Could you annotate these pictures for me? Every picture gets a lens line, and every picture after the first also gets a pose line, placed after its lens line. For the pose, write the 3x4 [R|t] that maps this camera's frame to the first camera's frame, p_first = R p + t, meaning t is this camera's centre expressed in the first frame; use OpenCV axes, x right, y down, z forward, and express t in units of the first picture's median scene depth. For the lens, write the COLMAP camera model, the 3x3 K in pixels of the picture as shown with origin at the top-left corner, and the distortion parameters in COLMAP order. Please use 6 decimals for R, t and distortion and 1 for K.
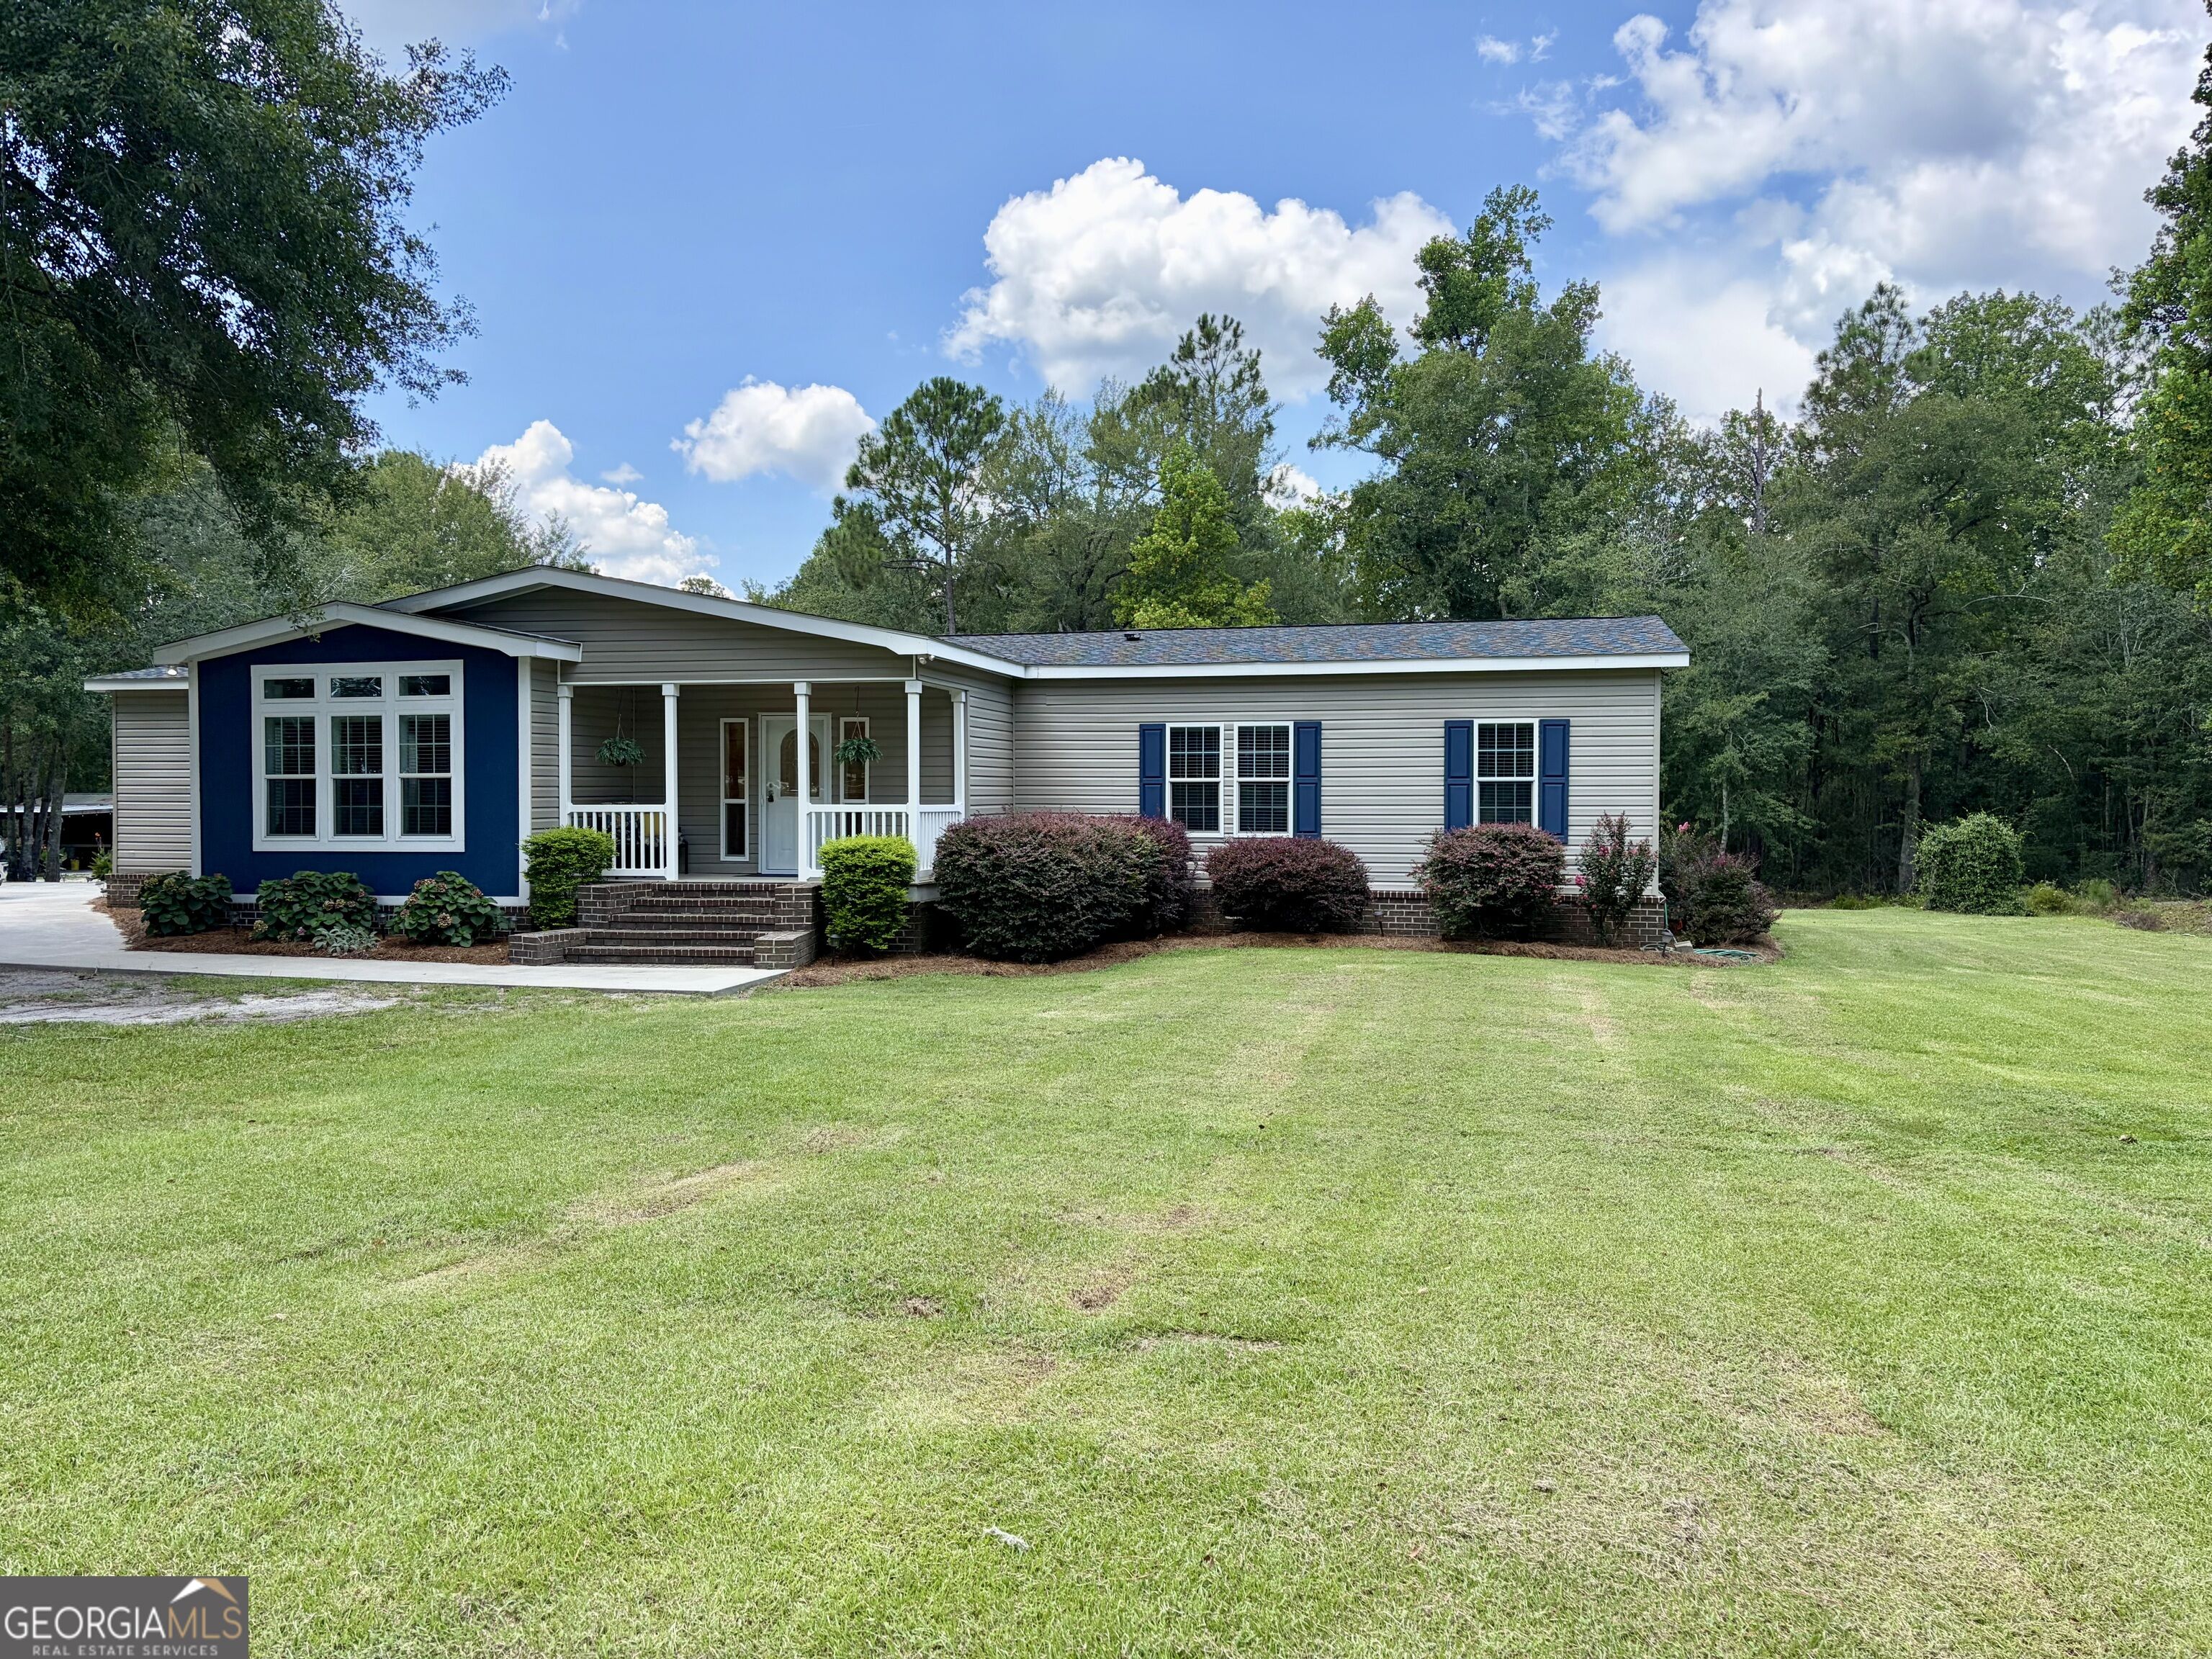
lens RADIAL K [[1941.6, 0, 1106.0], [0, 1941.6, 829.5], [0, 0, 1]] dist [0.054796, -0.006580]
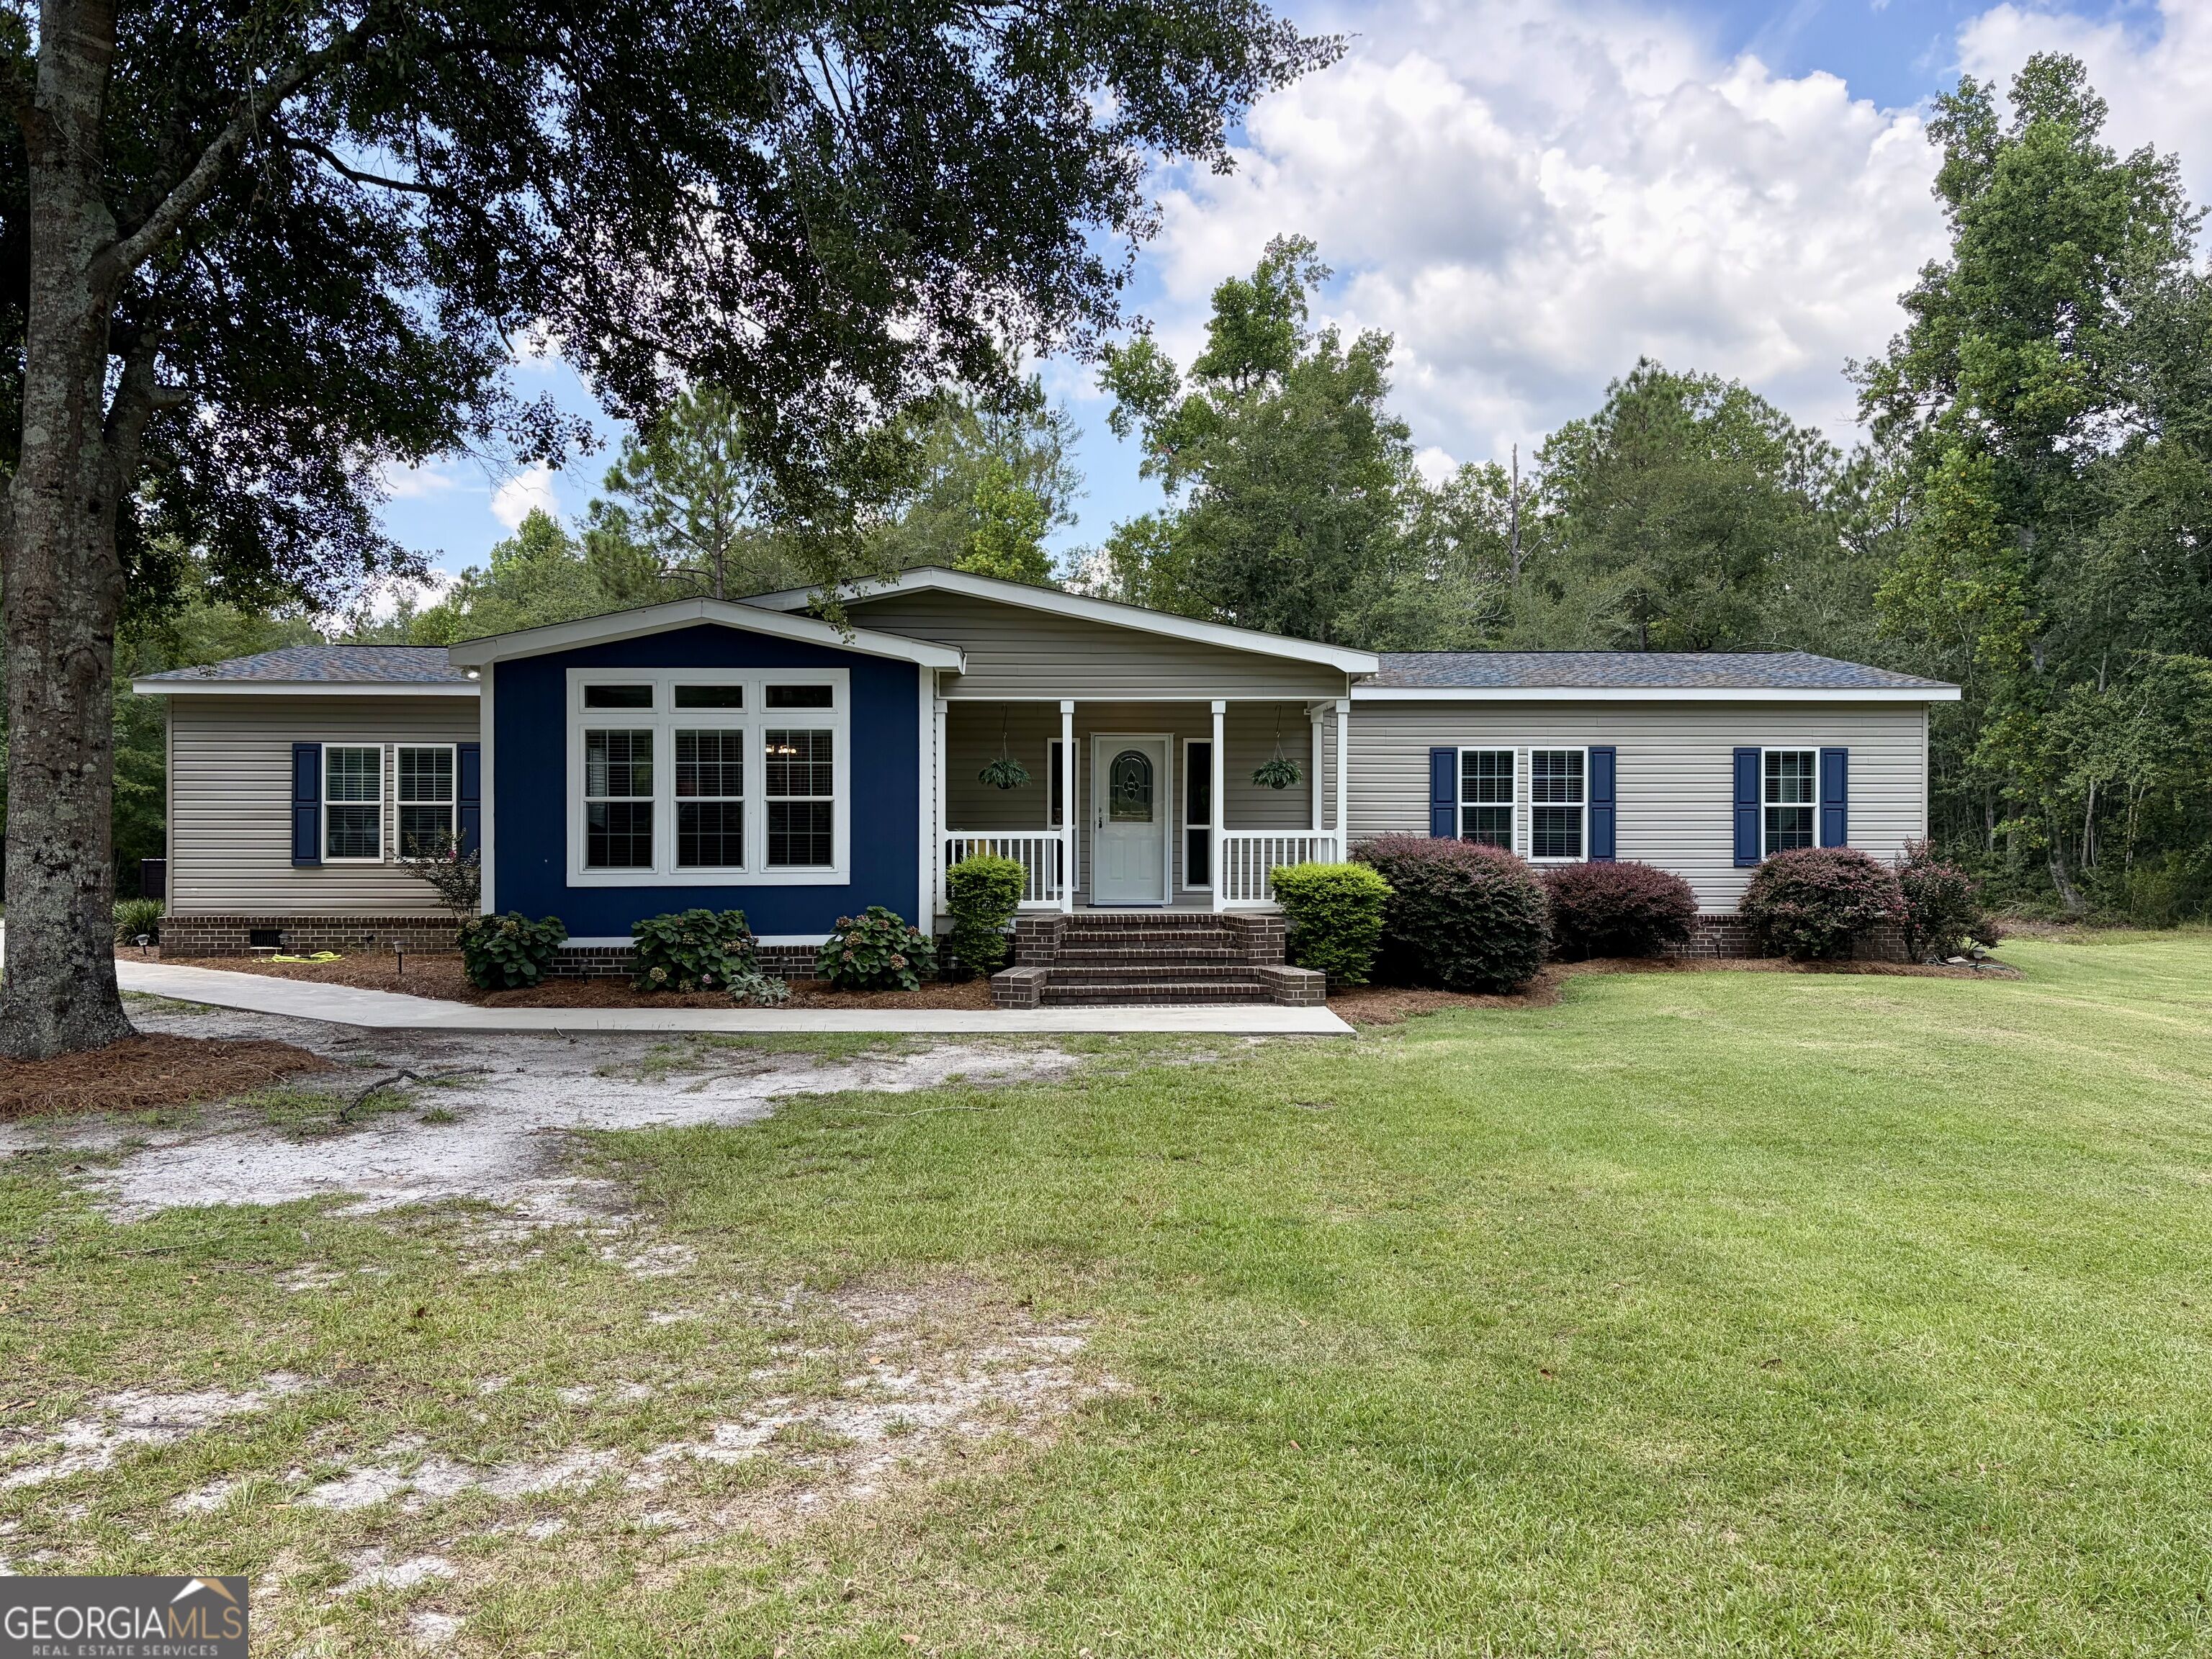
lens RADIAL K [[1899.6, 0, 972.1], [0, 1899.6, 829.2], [0, 0, 1]] dist [0.172178, -0.329403]
pose [[0.950797, -0.001803, 0.309809, -0.528354], [0.005819, 0.999911, -0.012041, -0.002840], [-0.309760, 0.013251, 0.950723, 0.155968]]
